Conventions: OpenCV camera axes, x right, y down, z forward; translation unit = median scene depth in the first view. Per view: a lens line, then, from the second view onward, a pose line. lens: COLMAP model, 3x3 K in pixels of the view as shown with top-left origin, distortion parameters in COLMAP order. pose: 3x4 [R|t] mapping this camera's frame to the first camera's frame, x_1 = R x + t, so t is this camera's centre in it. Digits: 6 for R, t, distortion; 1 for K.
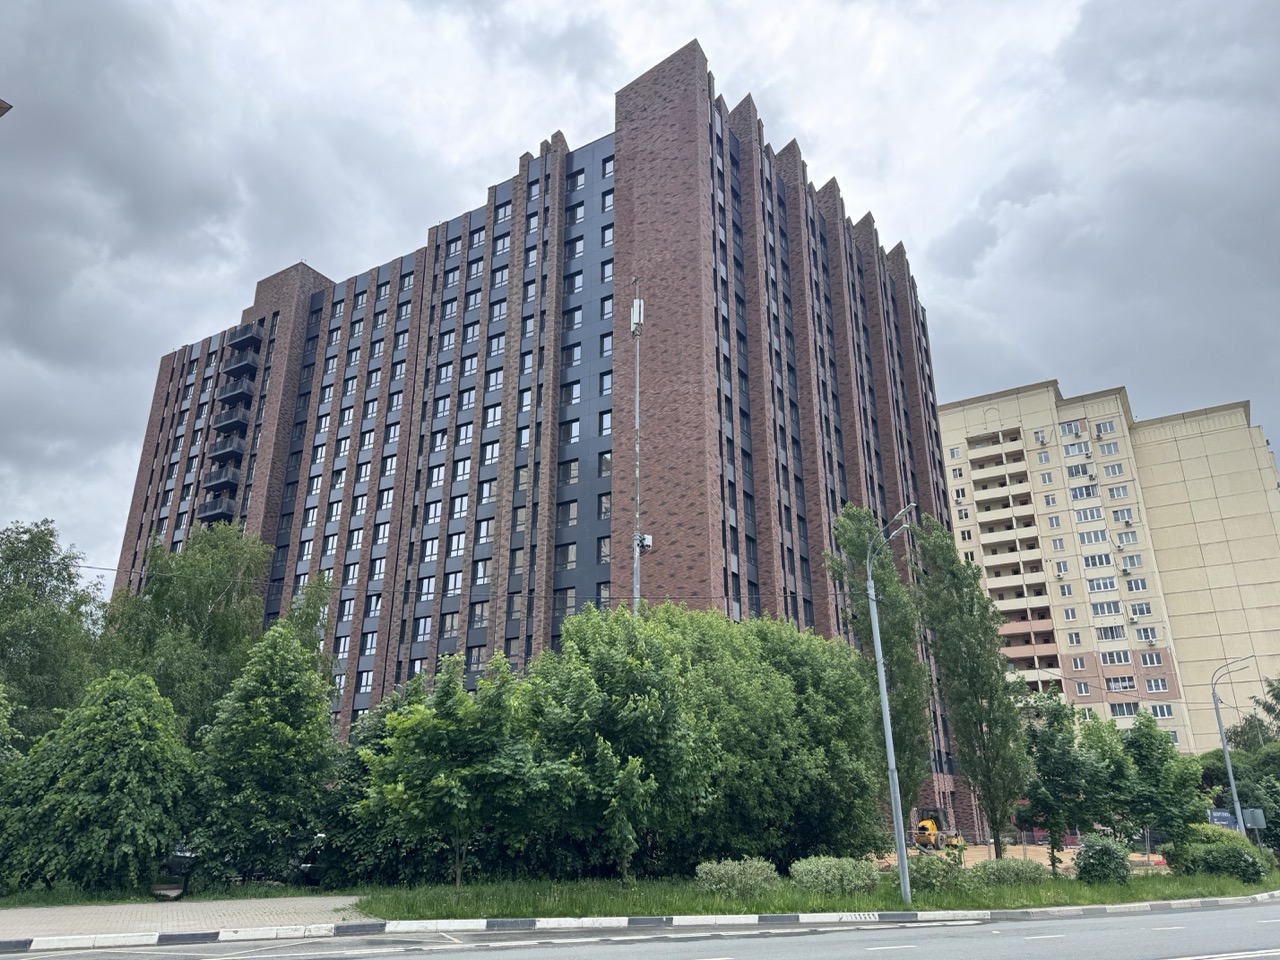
lens RADIAL K [[893.7, 0, 638.5], [0, 893.7, 491.9], [0, 0, 1]] dist [0.079043, -0.094530]
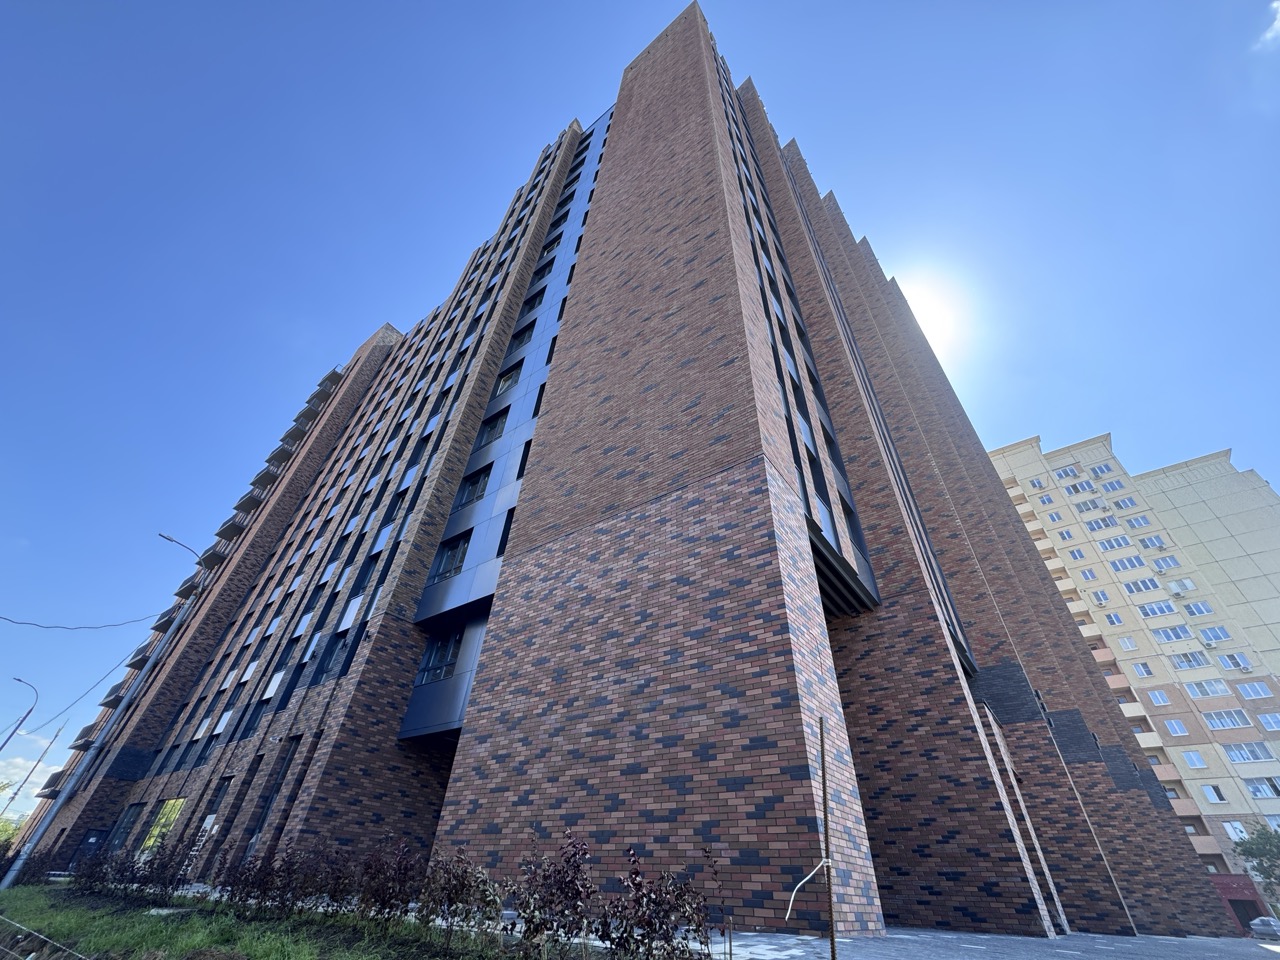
lens RADIAL K [[511.8, 0, 642.5], [0, 511.8, 482.7], [0, 0, 1]] dist [-0.002185, 0.000447]
pose [[0.995455, -0.021075, -0.092870, 0.033347], [-0.010621, 0.944554, -0.328184, 0.182431], [0.094637, 0.327678, 0.940038, 0.466500]]
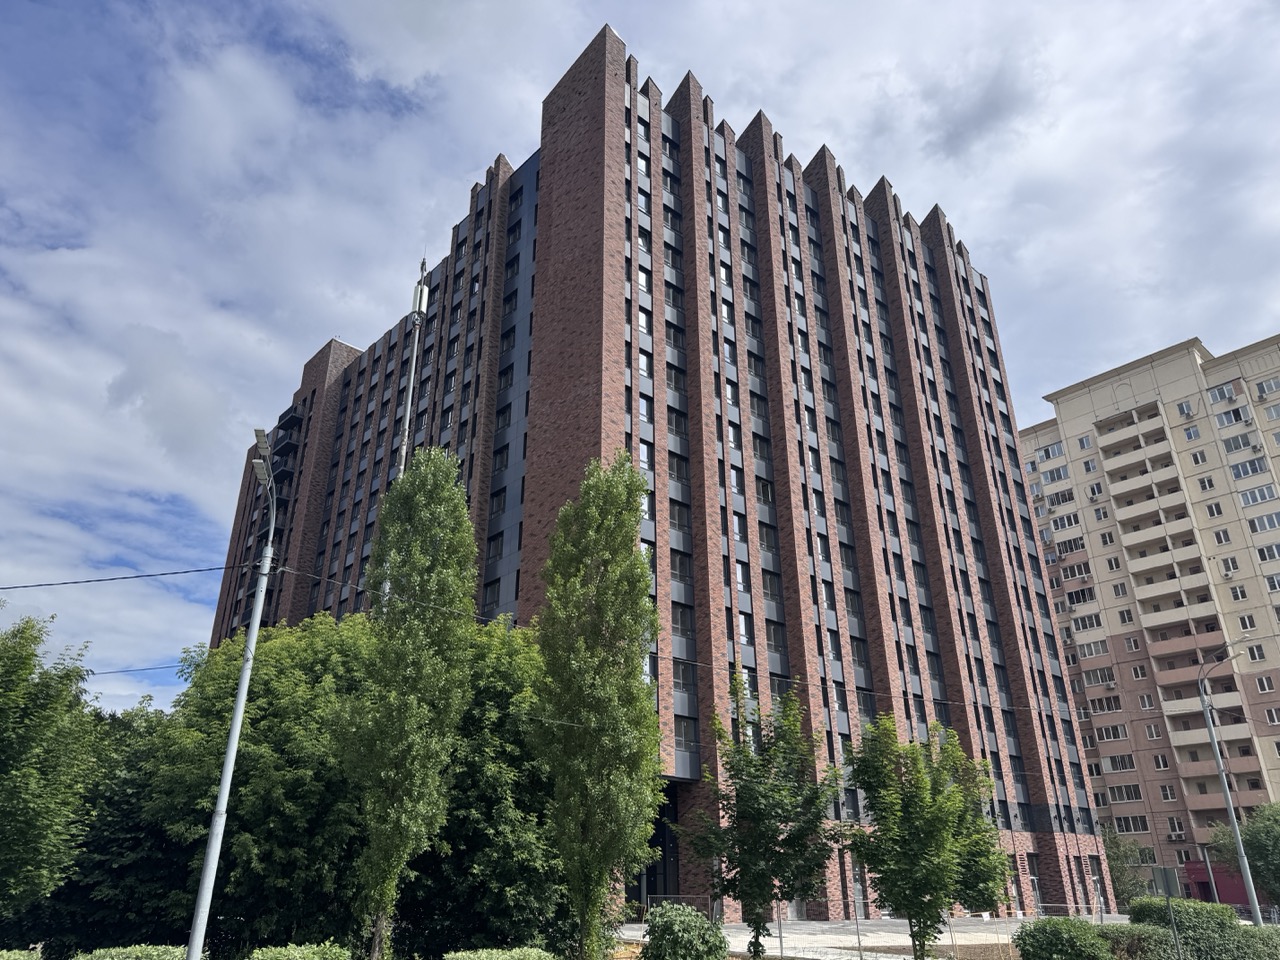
lens RADIAL K [[897.5, 0, 640.5], [0, 897.5, 490.4], [0, 0, 1]] dist [0.066988, -0.076875]
pose [[0.962317, -0.117933, -0.245027, 0.203689], [0.099907, 0.991378, -0.084782, 0.040900], [0.252913, 0.057107, 0.965802, 0.106718]]
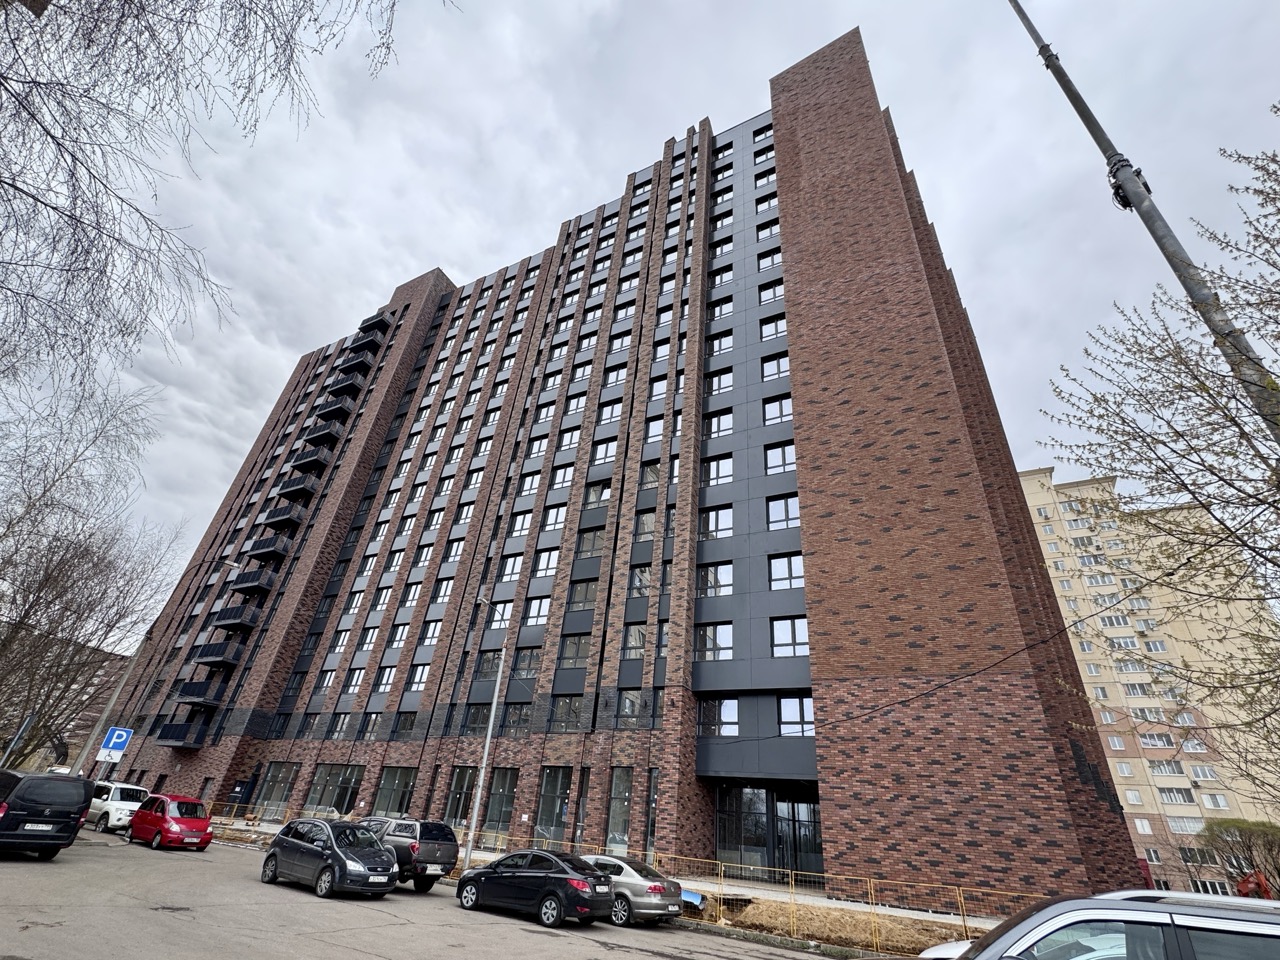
lens RADIAL K [[578.8, 0, 641.2], [0, 578.8, 483.3], [0, 0, 1]] dist [-0.001614, -0.000047]
pose [[0.994077, 0.108044, 0.011691, -0.104080], [-0.103530, 0.974227, -0.200408, 0.131559], [-0.033043, 0.198011, 0.979643, 0.350094]]
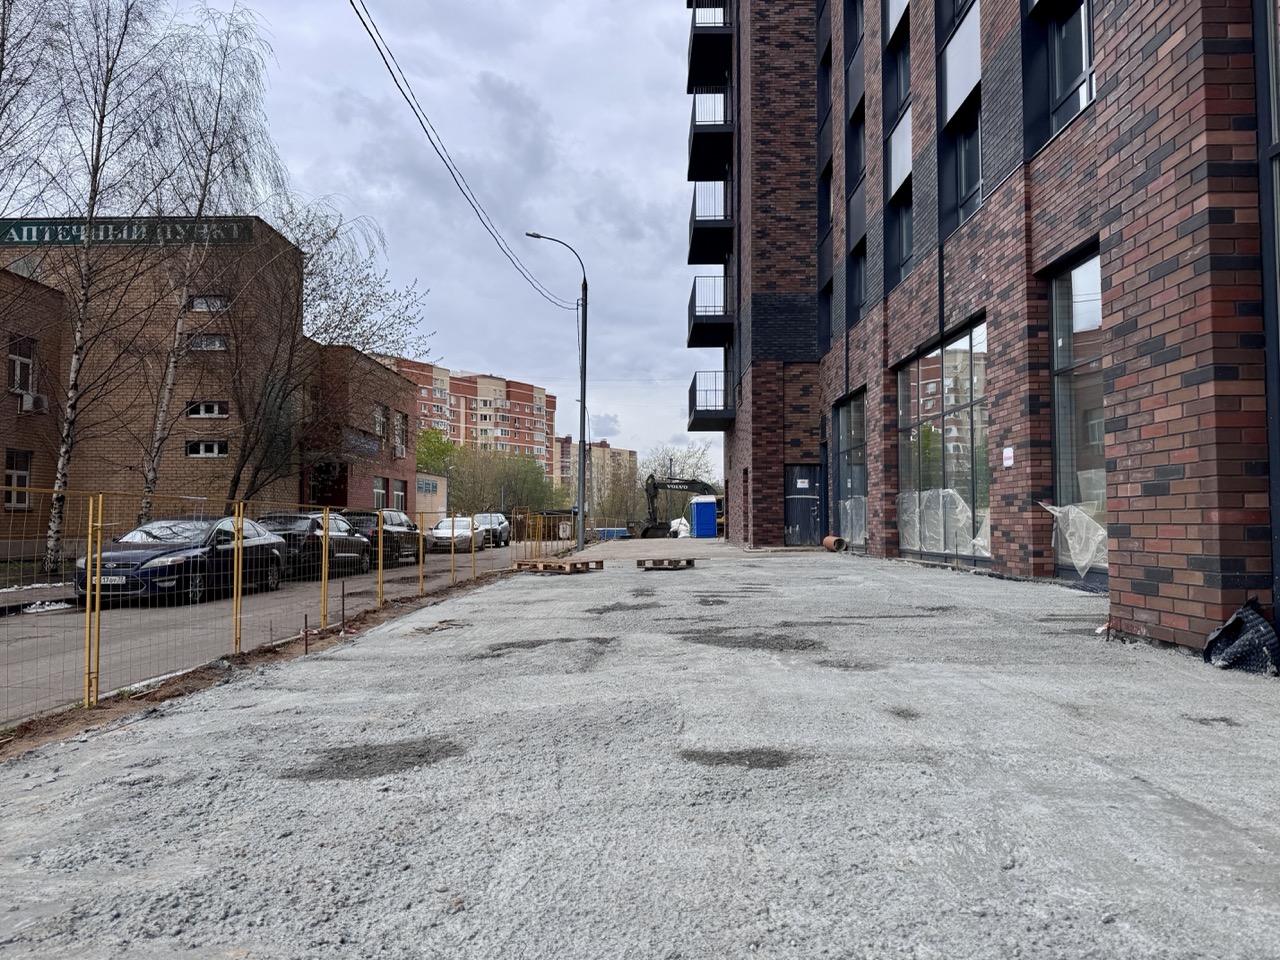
lens RADIAL K [[893.7, 0, 638.5], [0, 893.7, 491.9], [0, 0, 1]] dist [0.079043, -0.094530]
pose [[0.528950, -0.035364, -0.847916, -0.180763], [0.306451, 0.939675, 0.151980, 0.250271], [0.791391, -0.340234, 0.507878, 0.666364]]
